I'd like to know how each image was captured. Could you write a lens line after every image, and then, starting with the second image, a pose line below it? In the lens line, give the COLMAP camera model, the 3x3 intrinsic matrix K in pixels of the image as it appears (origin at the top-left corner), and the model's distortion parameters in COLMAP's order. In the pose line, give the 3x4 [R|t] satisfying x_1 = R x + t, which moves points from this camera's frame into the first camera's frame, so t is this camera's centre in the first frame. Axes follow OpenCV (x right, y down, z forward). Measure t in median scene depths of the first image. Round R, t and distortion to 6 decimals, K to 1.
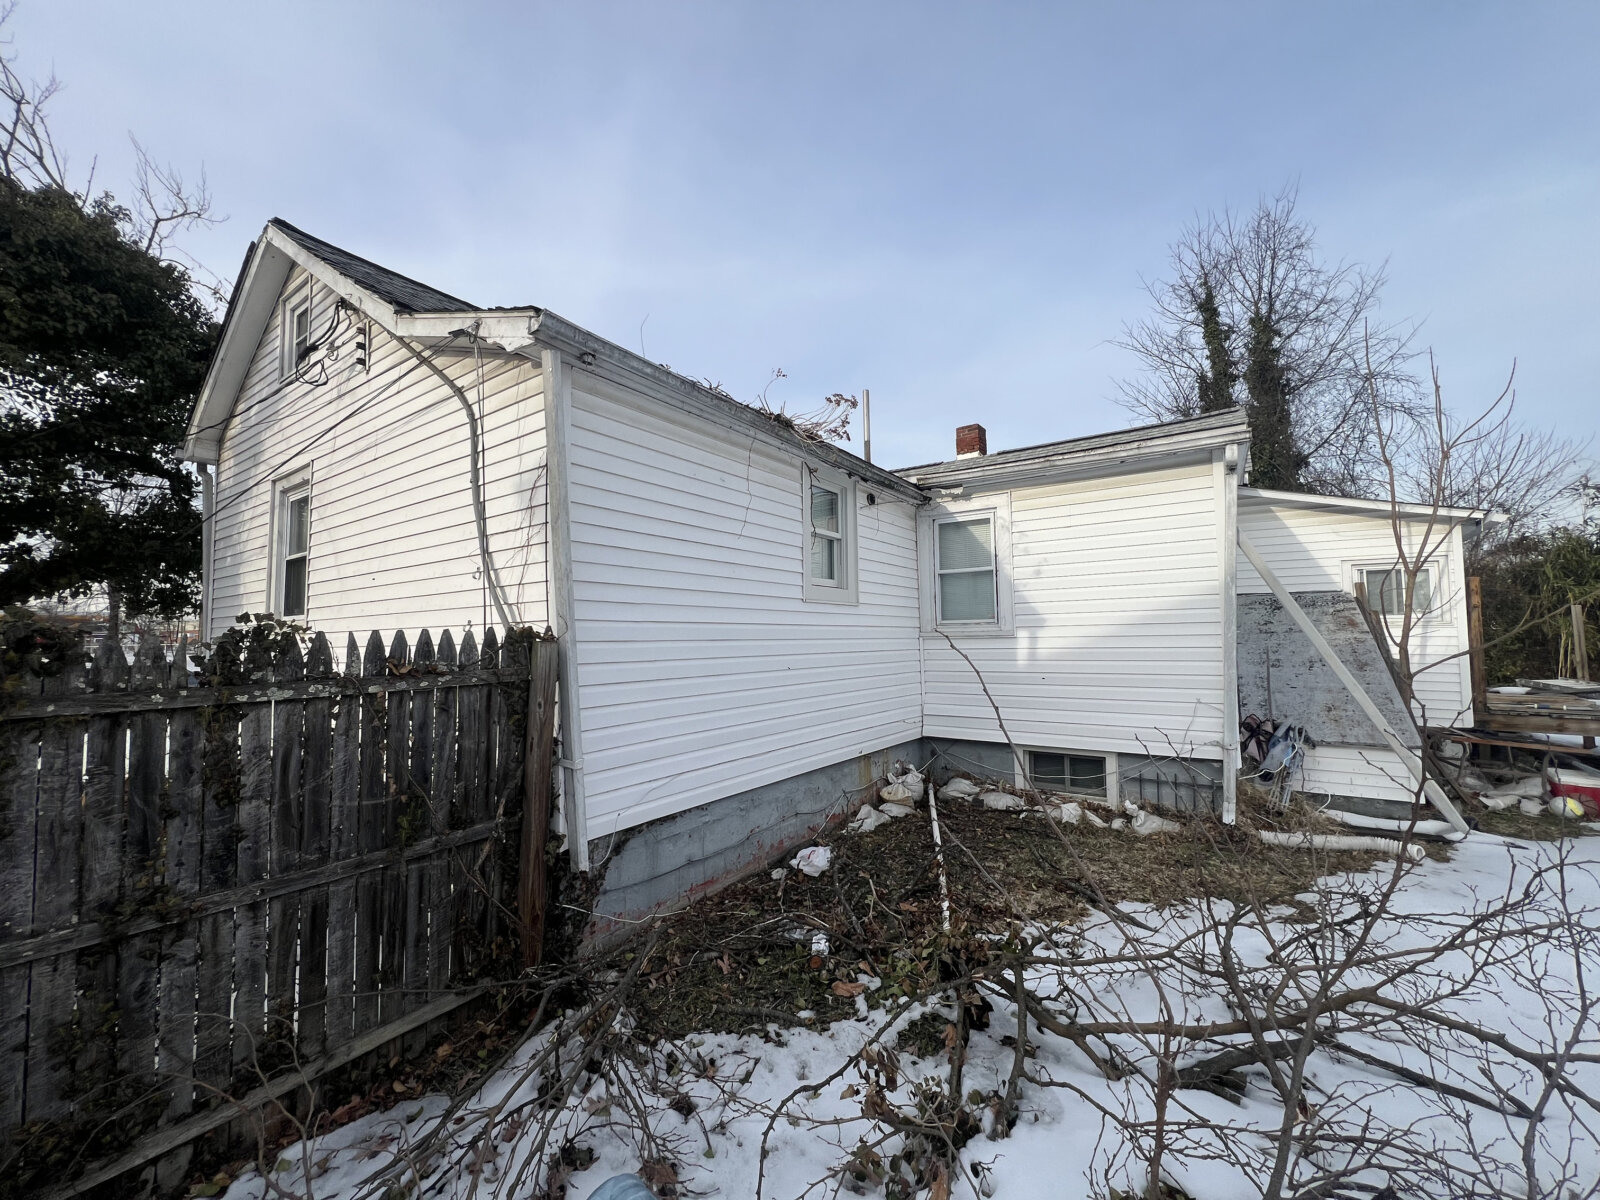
lens RADIAL K [[641.4, 0, 800.0], [0, 641.4, 600.0], [0, 0, 1]] dist [0.000932, -0.000520]
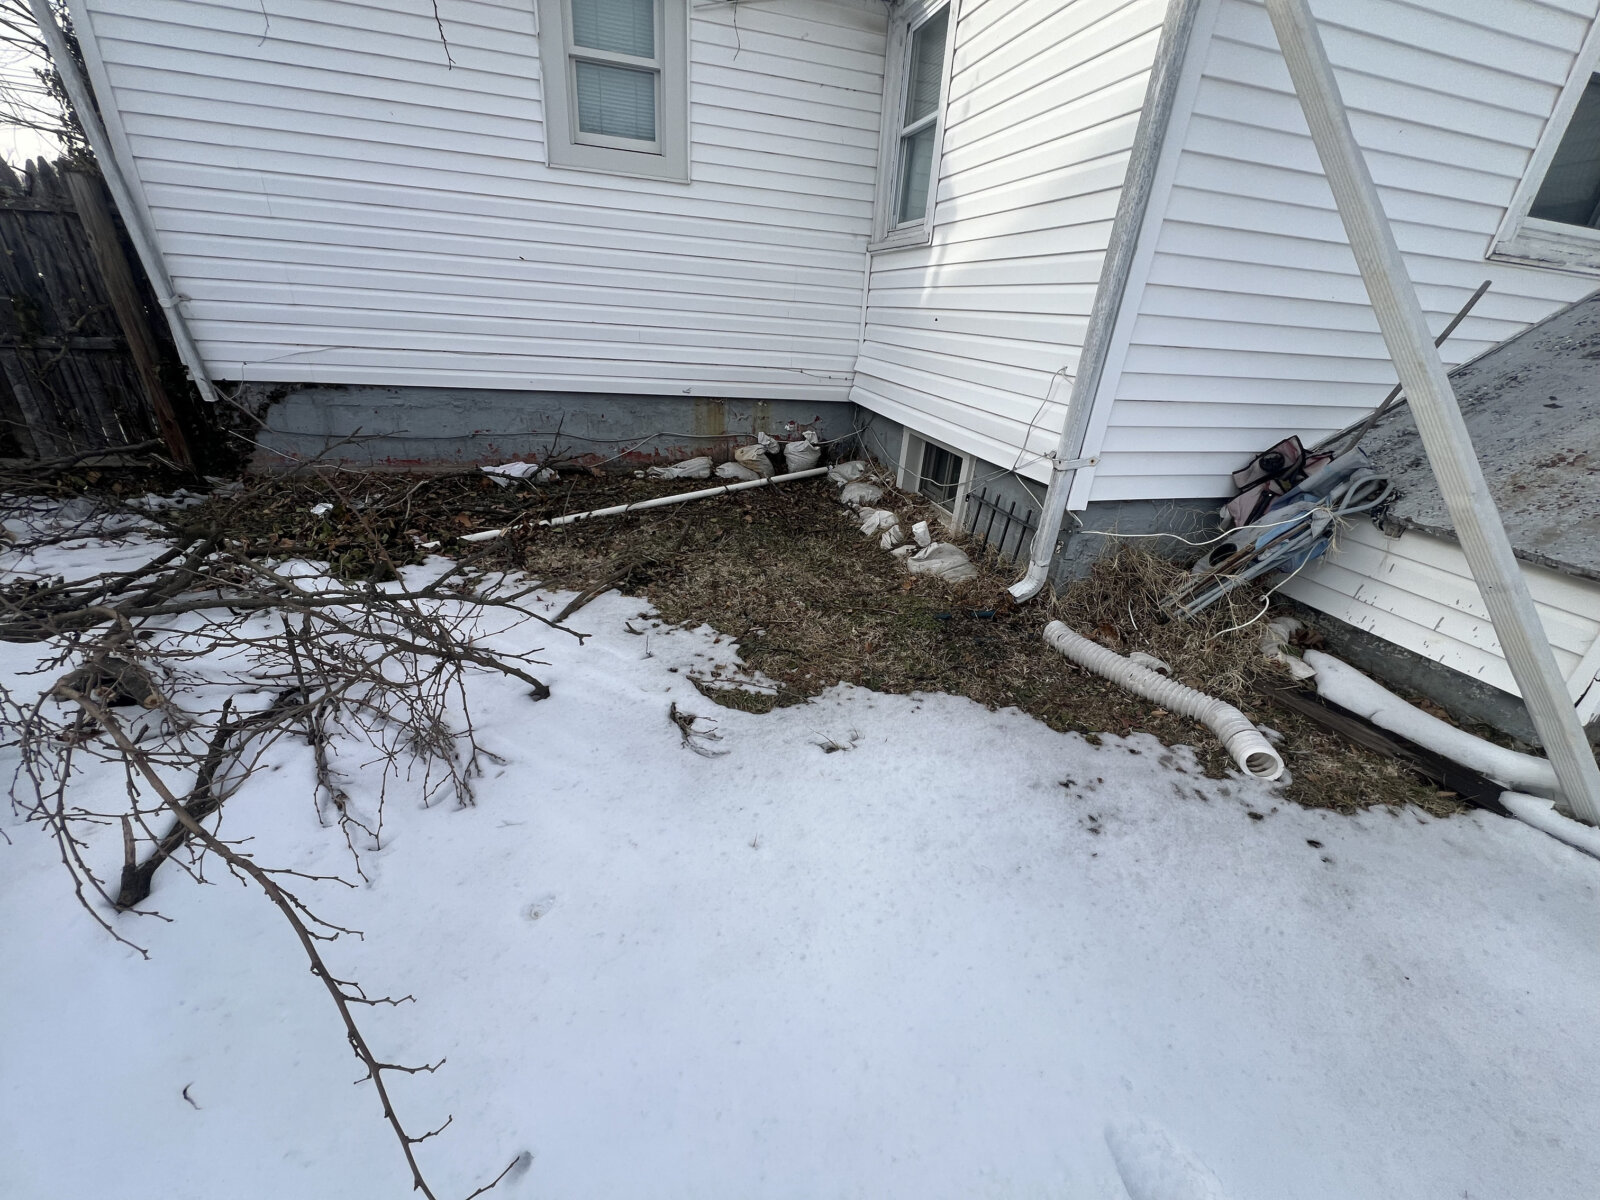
lens RADIAL K [[634.9, 0, 800.0], [0, 634.9, 600.0], [0, 0, 1]] dist [0.000136, 0.000001]
pose [[0.763519, 0.326753, -0.557019, 0.797782], [-0.037127, 0.883330, 0.467280, 0.090638], [0.644717, -0.336096, 0.686571, 0.461853]]
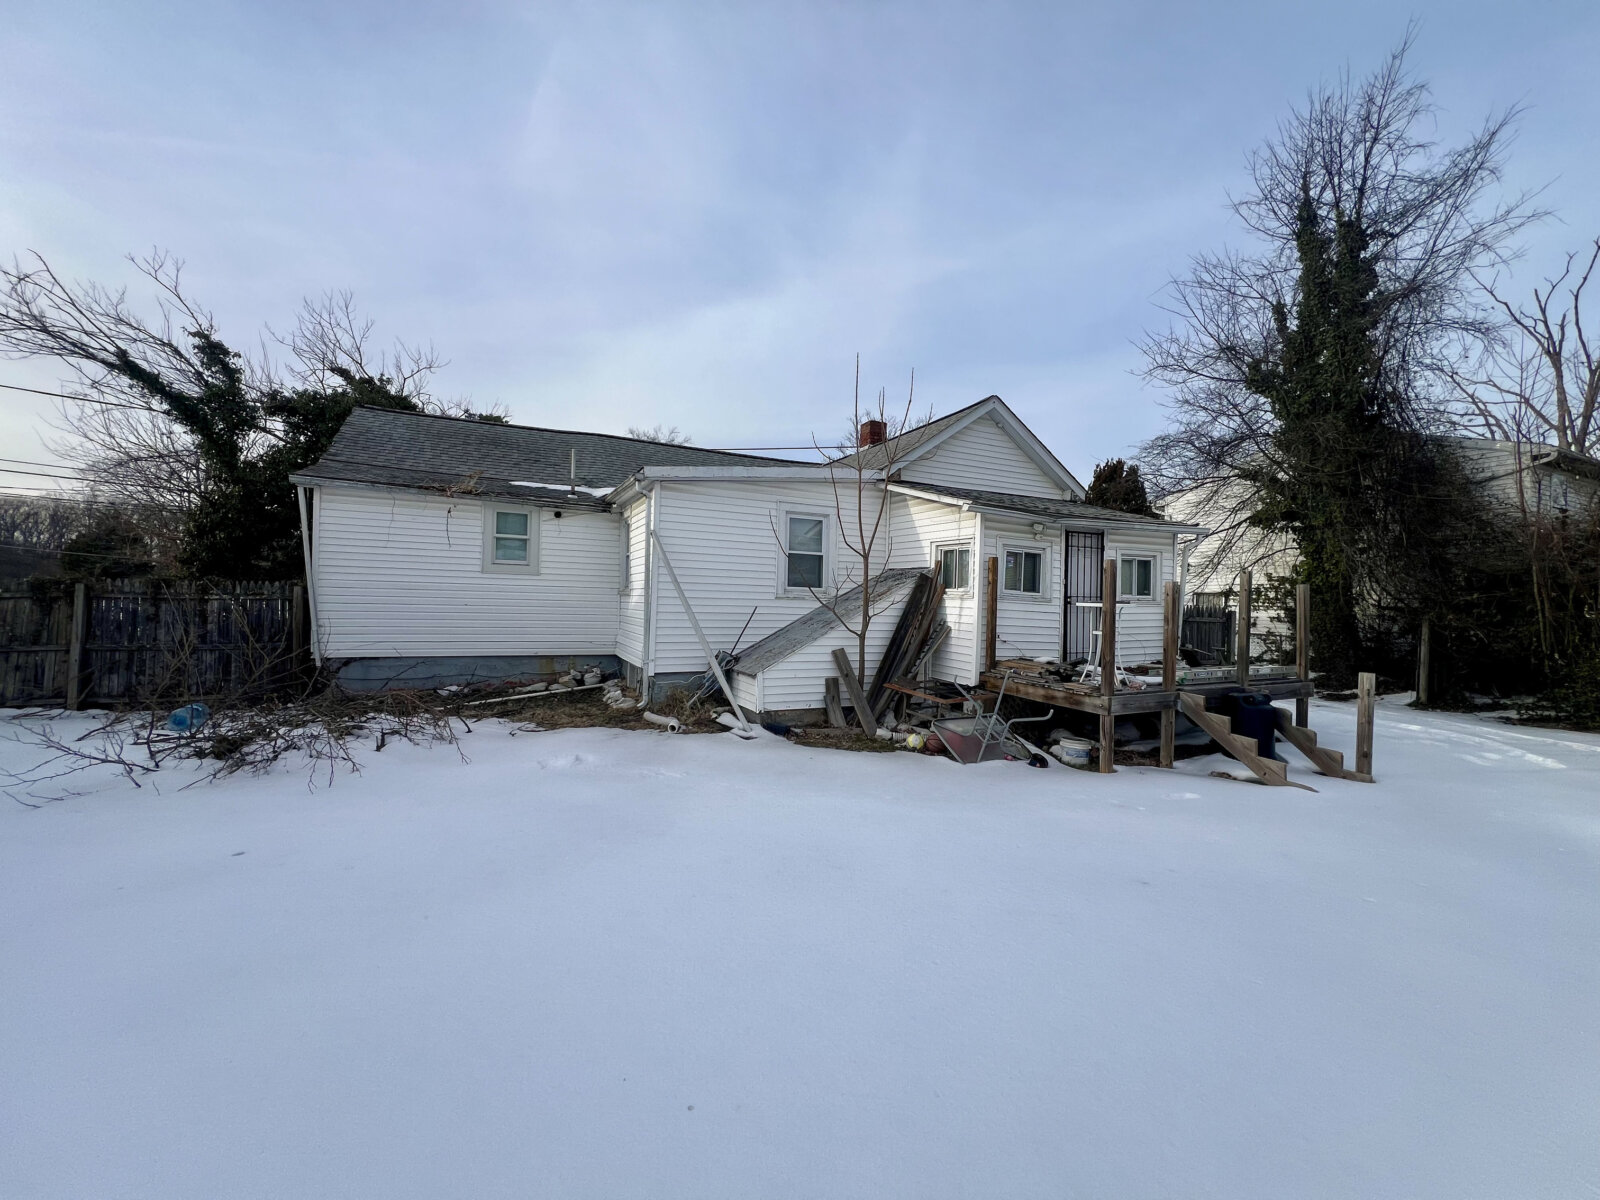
lens RADIAL K [[641.4, 0, 800.0], [0, 641.4, 600.0], [0, 0, 1]] dist [0.000932, -0.000520]
pose [[0.858350, 0.035028, -0.511867, 1.803183], [-0.005328, 0.998221, 0.059377, -0.034360], [0.513037, -0.048239, 0.857010, -0.211051]]
